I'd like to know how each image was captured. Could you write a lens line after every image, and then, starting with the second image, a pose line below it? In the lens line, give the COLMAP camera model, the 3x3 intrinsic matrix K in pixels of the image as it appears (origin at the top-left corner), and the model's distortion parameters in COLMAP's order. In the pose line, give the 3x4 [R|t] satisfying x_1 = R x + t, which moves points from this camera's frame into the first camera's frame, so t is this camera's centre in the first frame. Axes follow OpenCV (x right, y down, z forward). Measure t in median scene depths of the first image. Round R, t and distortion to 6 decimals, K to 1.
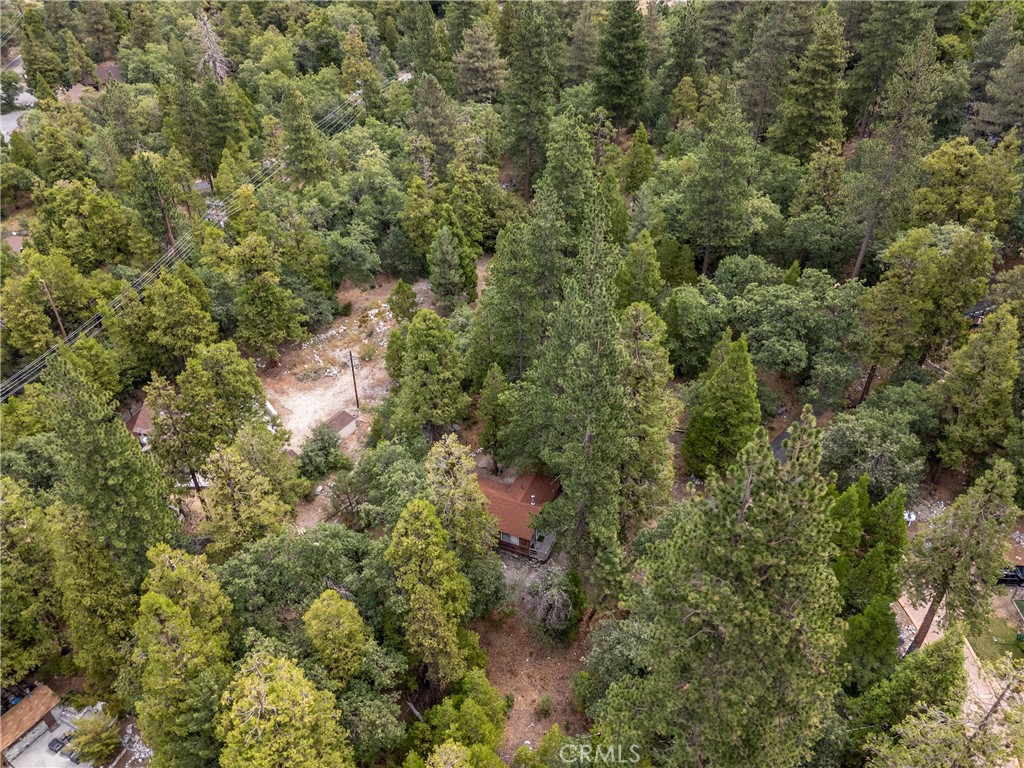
lens RADIAL K [[750.4, 0, 519.5], [0, 750.4, 385.0], [0, 0, 1]] dist [0.046209, -0.036591]
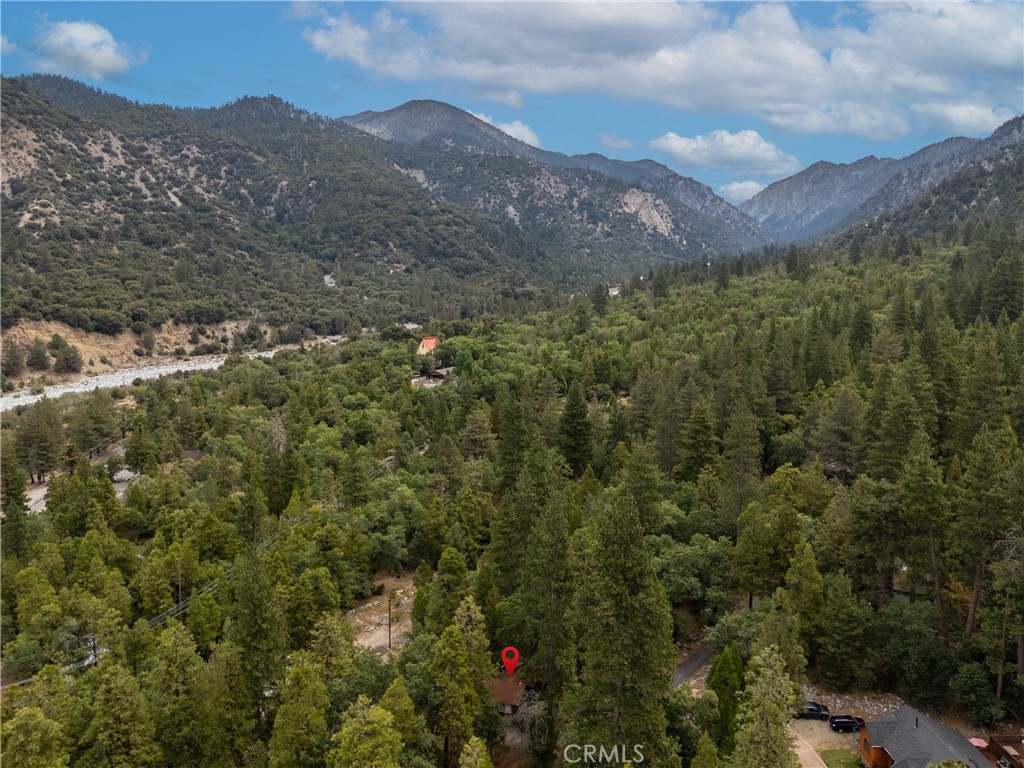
lens RADIAL K [[750.4, 0, 519.5], [0, 750.4, 385.0], [0, 0, 1]] dist [0.046209, -0.036591]
pose [[0.999653, -0.004900, 0.025897, -0.012084], [0.017220, 0.865277, -0.500998, 0.257848], [-0.019953, 0.501270, 0.865061, -0.353841]]
